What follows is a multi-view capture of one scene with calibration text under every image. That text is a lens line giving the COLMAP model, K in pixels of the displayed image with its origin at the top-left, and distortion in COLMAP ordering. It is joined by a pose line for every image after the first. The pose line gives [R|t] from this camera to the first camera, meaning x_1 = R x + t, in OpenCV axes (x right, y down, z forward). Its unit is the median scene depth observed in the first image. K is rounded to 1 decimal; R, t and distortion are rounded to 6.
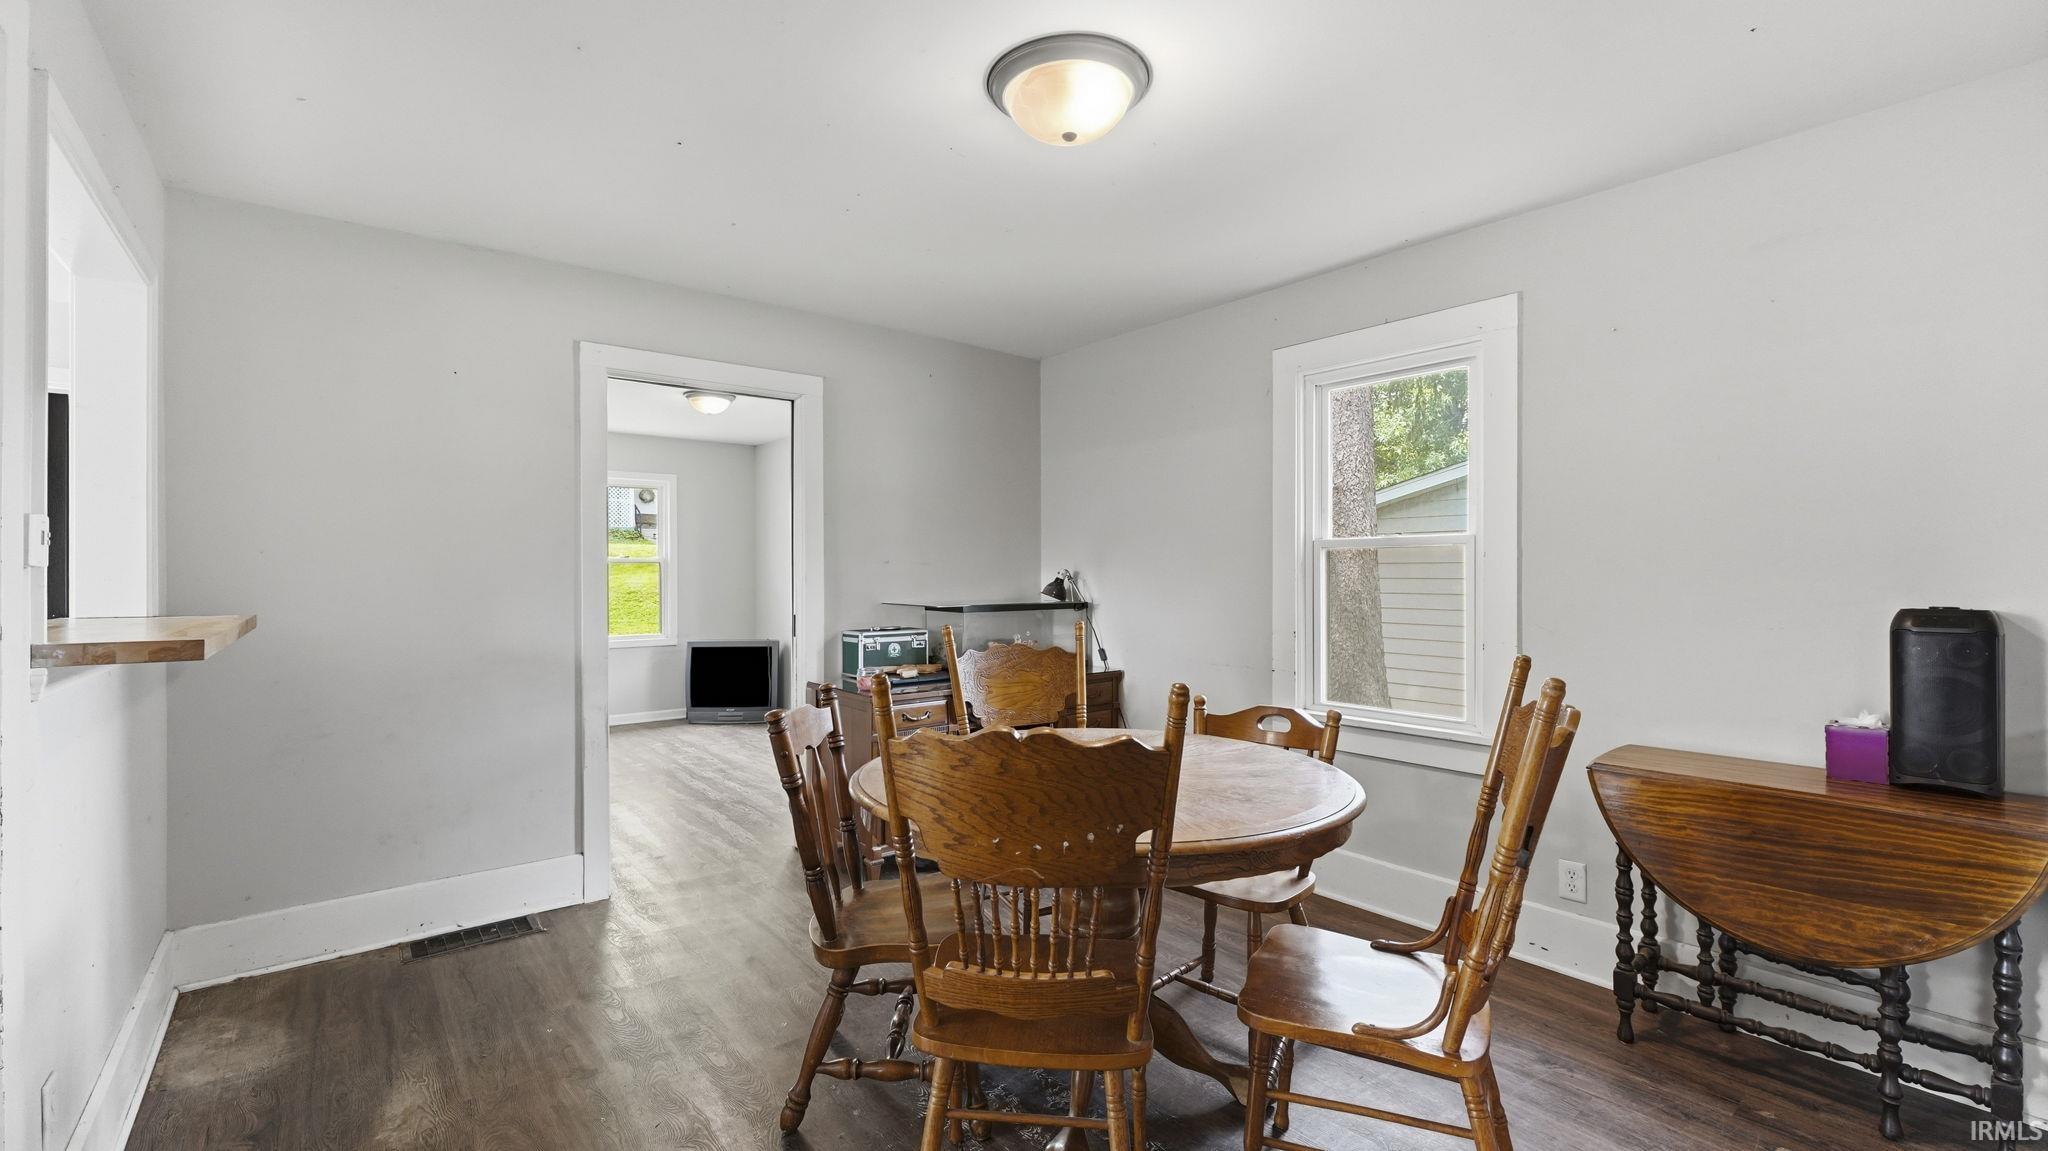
lens RADIAL K [[842.4, 0, 1019.5], [0, 842.4, 567.6], [0, 0, 1]] dist [-0.003658, -0.000390]
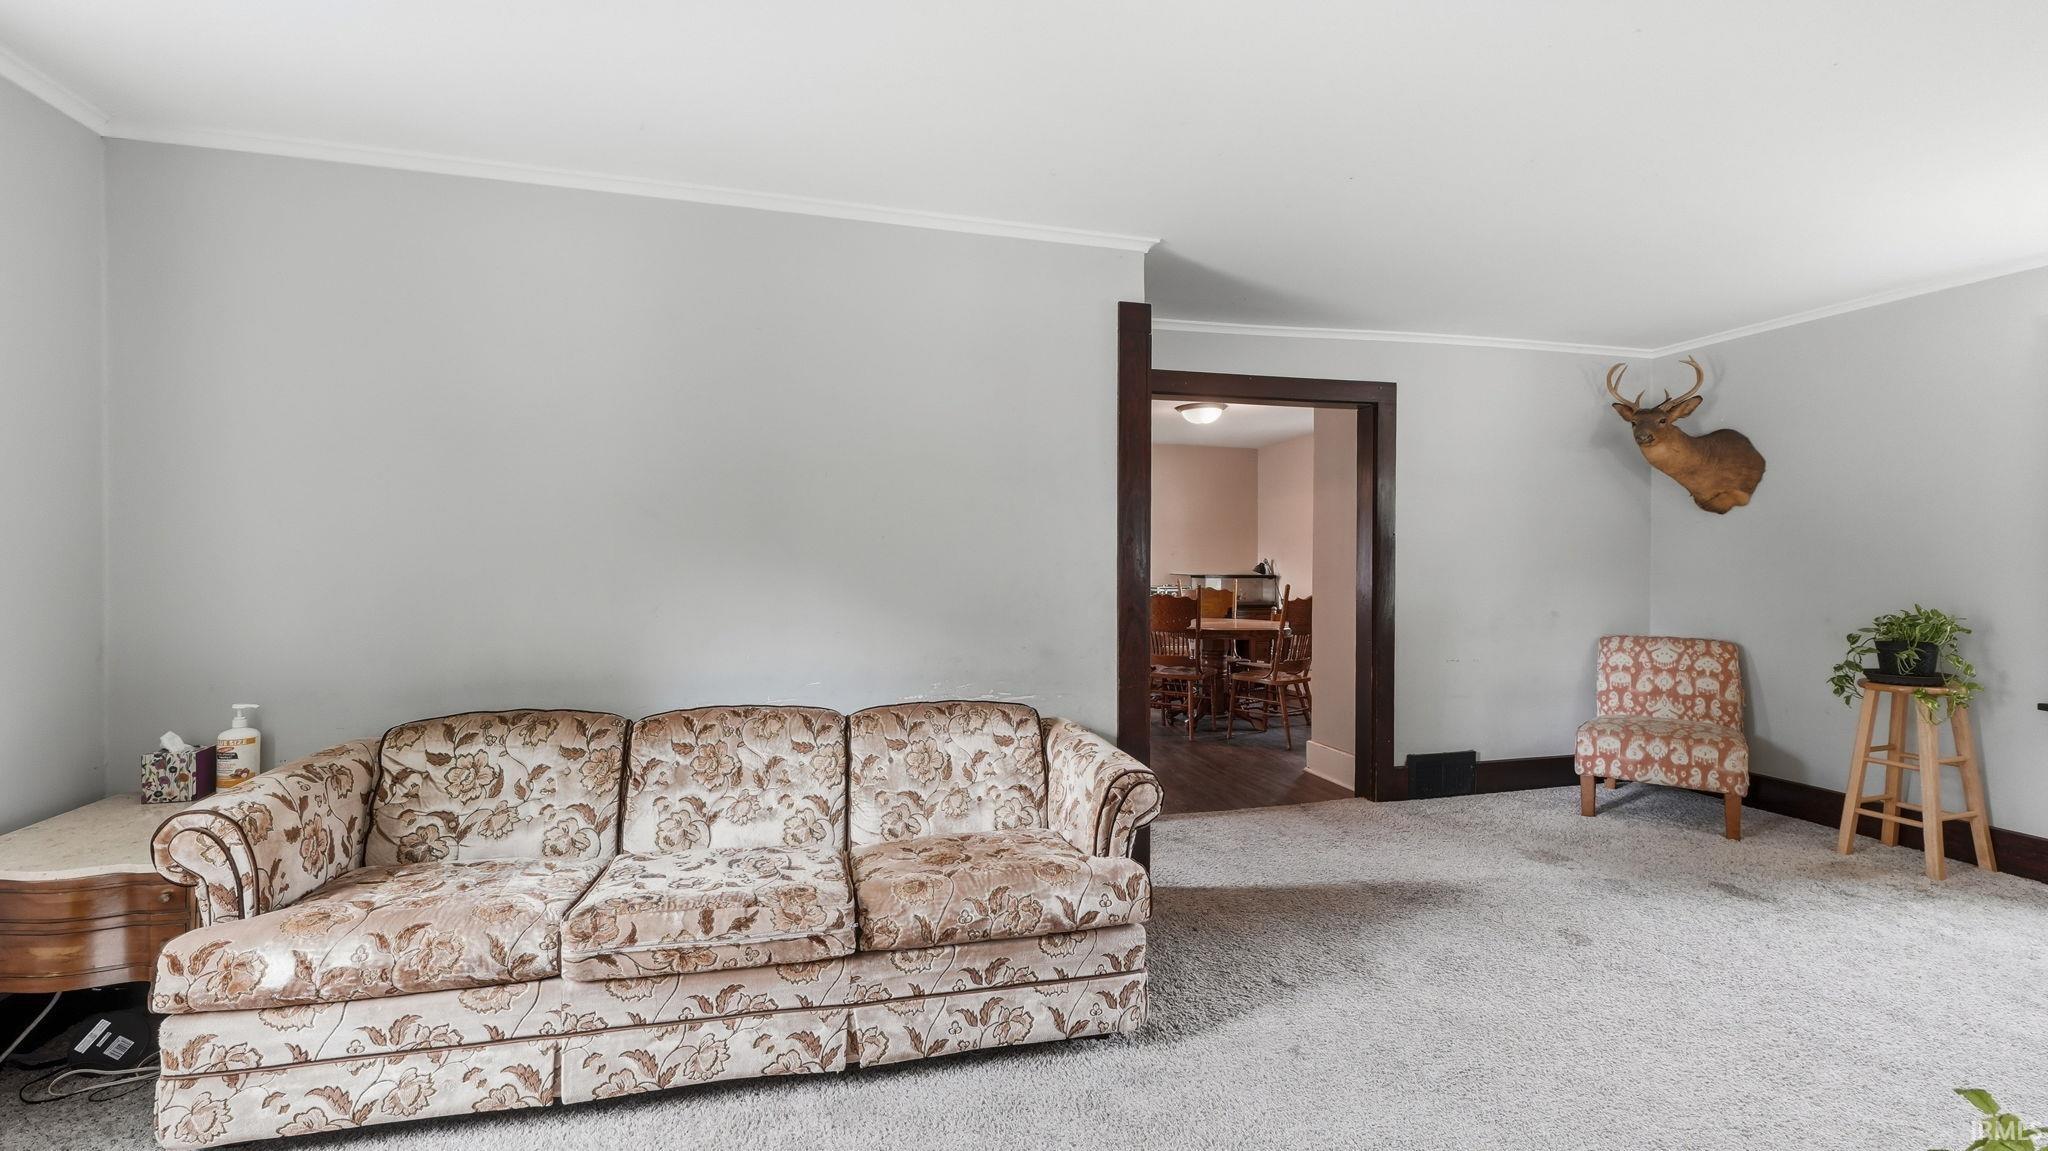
lens RADIAL K [[842.4, 0, 1031.6], [0, 842.4, 562.5], [0, 0, 1]] dist [-0.003658, -0.000390]
pose [[0.906611, 0.004892, -0.421939, 0.393767], [-0.002093, 0.999973, 0.007097, -0.001677], [0.421962, -0.005551, 0.906597, -1.027577]]
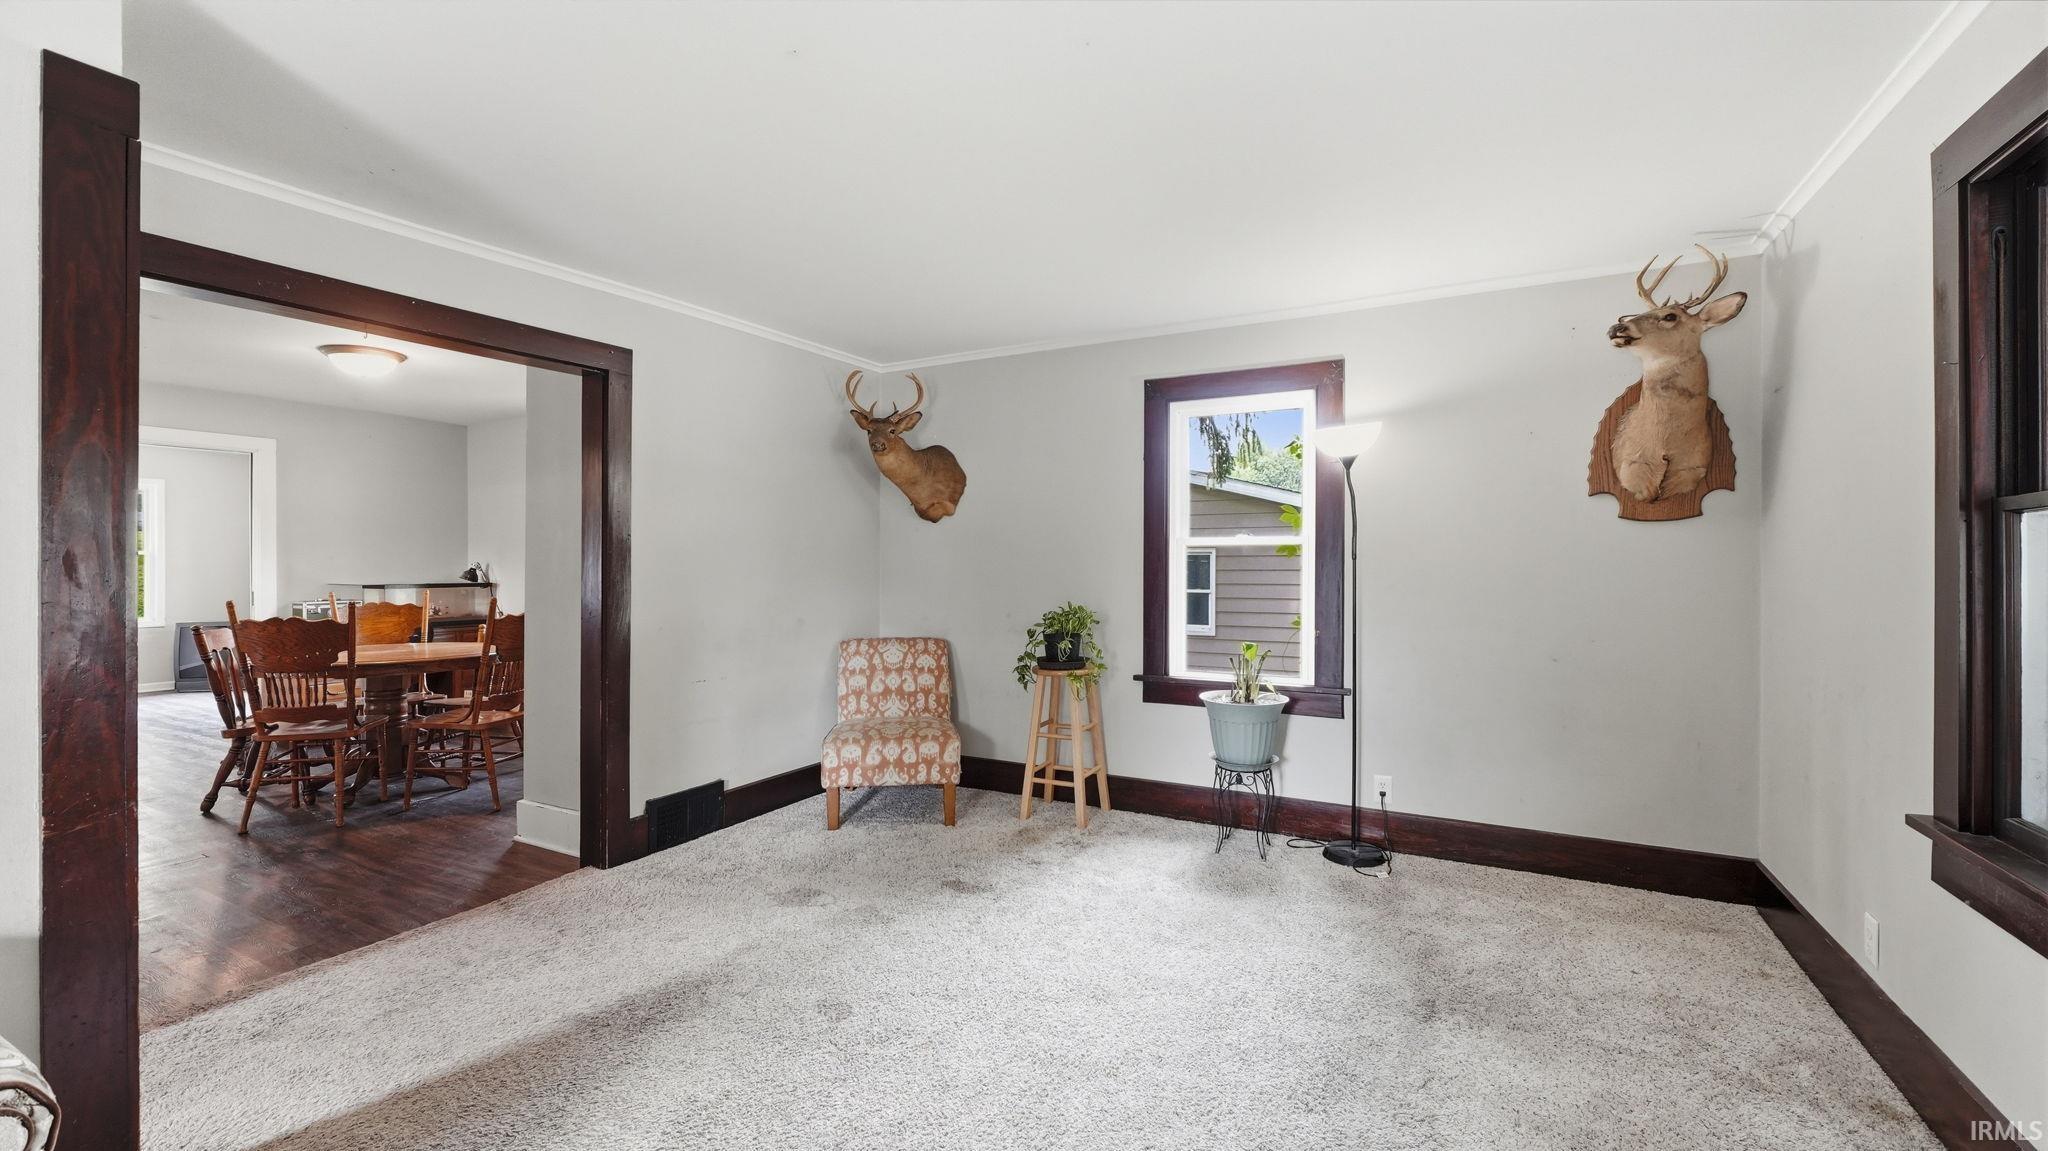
lens RADIAL K [[842.4, 0, 1027.9], [0, 842.4, 557.1], [0, 0, 1]] dist [-0.003658, -0.000390]
pose [[0.921920, 0.003542, 0.387364, 0.400871], [-0.002379, 0.999991, -0.003484, -0.004768], [-0.387373, 0.002290, 0.921920, -0.874960]]
